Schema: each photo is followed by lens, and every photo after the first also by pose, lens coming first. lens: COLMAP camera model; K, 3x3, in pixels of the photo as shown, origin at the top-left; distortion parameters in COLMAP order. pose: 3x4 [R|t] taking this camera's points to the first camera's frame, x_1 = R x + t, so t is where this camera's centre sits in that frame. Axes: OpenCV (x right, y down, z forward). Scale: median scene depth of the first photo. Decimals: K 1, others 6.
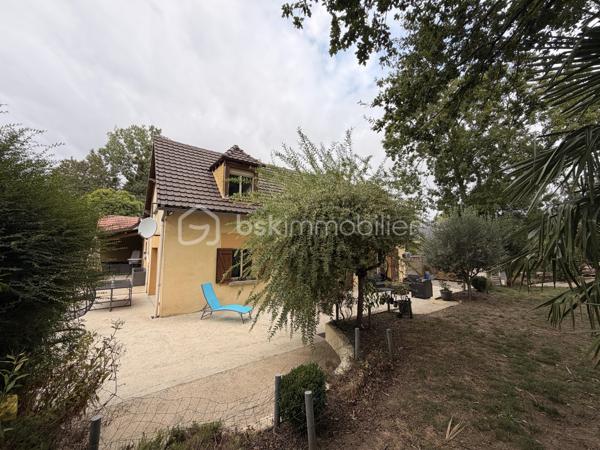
lens RADIAL K [[234.1, 0, 298.6], [0, 234.1, 225.3], [0, 0, 1]] dist [-0.000242, 0.000101]
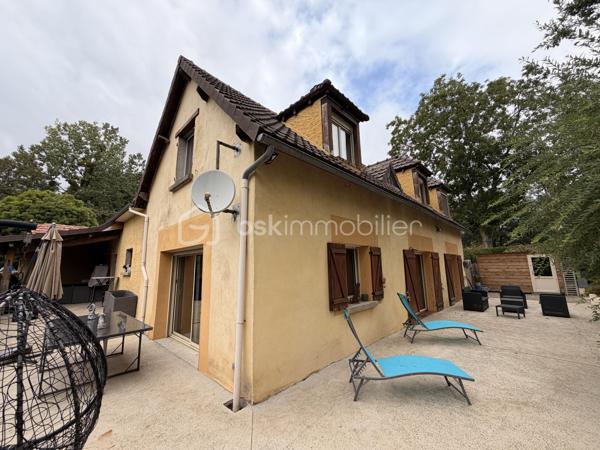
lens RADIAL K [[234.1, 0, 300.8], [0, 234.1, 226.2], [0, 0, 1]] dist [-0.000242, 0.000101]
pose [[0.985740, 0.004318, 0.168223, -0.074848], [0.007589, 0.997513, -0.070073, 0.014585], [-0.168107, 0.070351, 0.983255, 0.073185]]
